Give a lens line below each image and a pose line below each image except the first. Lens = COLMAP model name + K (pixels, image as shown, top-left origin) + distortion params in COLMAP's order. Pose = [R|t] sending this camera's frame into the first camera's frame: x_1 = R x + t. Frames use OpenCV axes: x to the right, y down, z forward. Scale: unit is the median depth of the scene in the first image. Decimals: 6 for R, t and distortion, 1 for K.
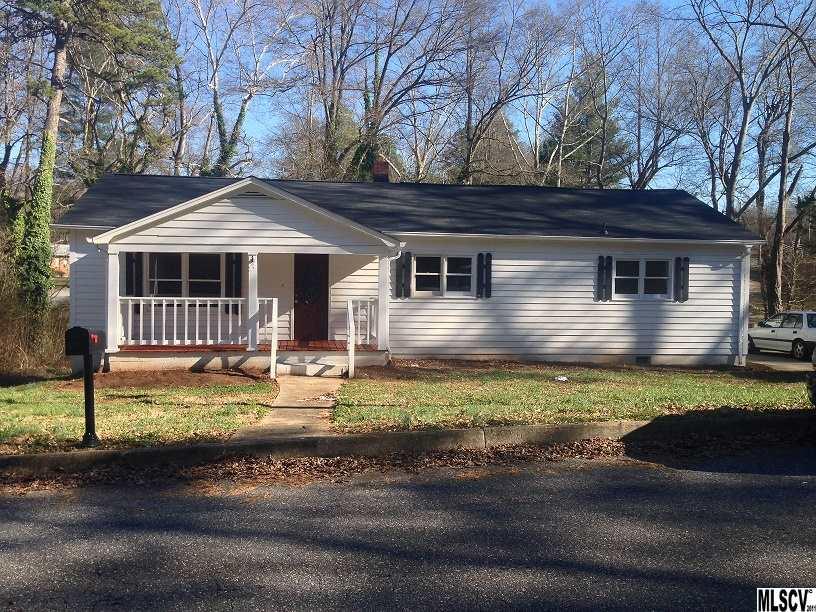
lens RADIAL K [[766.7, 0, 404.4], [0, 766.7, 309.9], [0, 0, 1]] dist [0.070165, 0.000000]
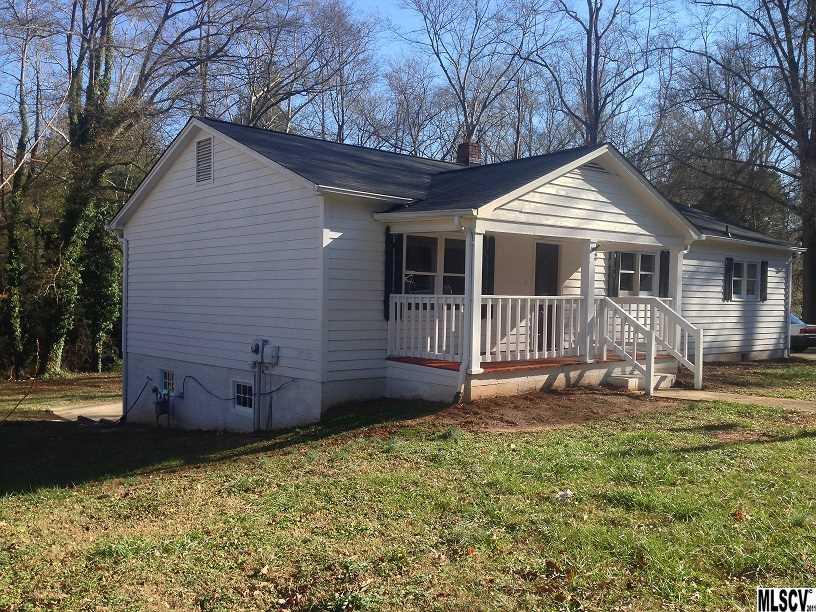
lens RADIAL K [[766.7, 0, 407.2], [0, 766.7, 303.8], [0, 0, 1]] dist [0.070165, 0.000000]
pose [[0.831660, -0.004067, 0.555271, -0.797904], [0.014358, 0.999796, -0.014182, 0.000666], [-0.555100, 0.019767, 0.831549, 0.441372]]
